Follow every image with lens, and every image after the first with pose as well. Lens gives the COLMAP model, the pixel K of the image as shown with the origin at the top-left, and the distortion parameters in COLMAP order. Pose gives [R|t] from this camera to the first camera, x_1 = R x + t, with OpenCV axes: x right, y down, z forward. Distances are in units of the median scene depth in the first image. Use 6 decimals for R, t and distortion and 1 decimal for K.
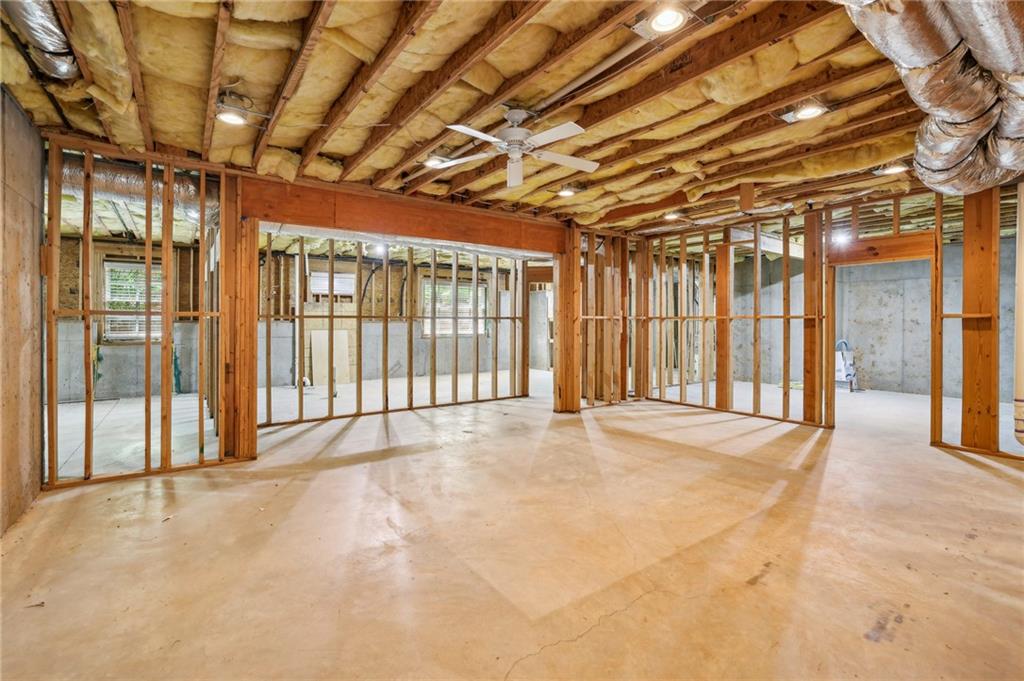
lens RADIAL K [[445.5, 0, 508.5], [0, 445.5, 319.0], [0, 0, 1]] dist [-0.007585, 0.001514]
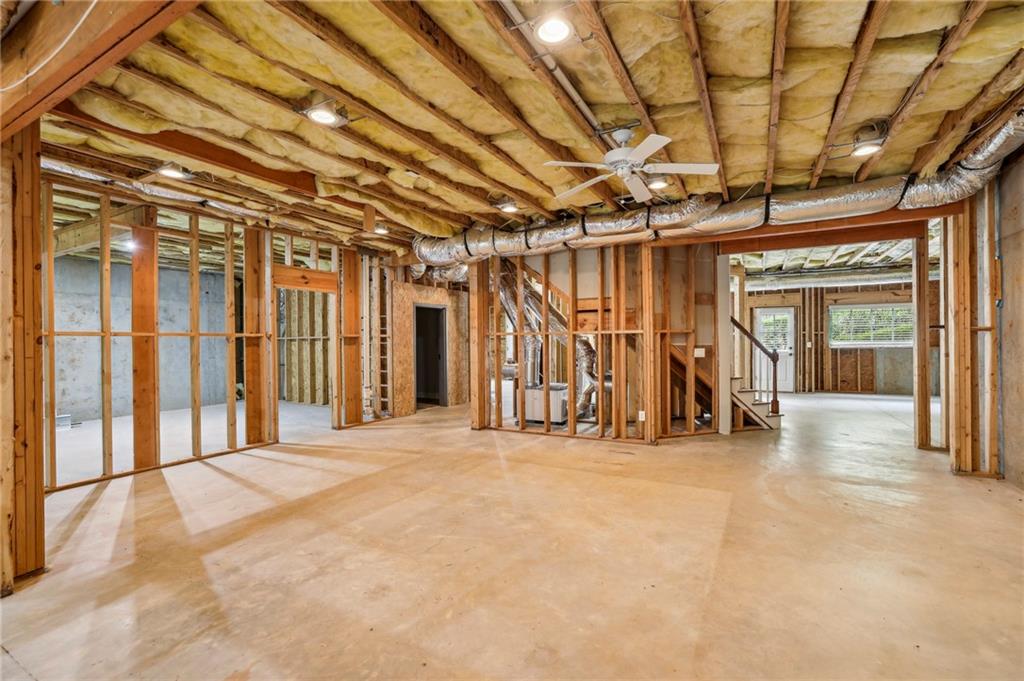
lens RADIAL K [[445.5, 0, 512.2], [0, 445.5, 344.1], [0, 0, 1]] dist [-0.007585, 0.001514]
pose [[-0.413917, -0.006554, 0.910291, -0.627774], [-0.001211, 0.999977, 0.006649, 0.009476], [-0.910314, 0.001650, -0.413915, 1.286937]]
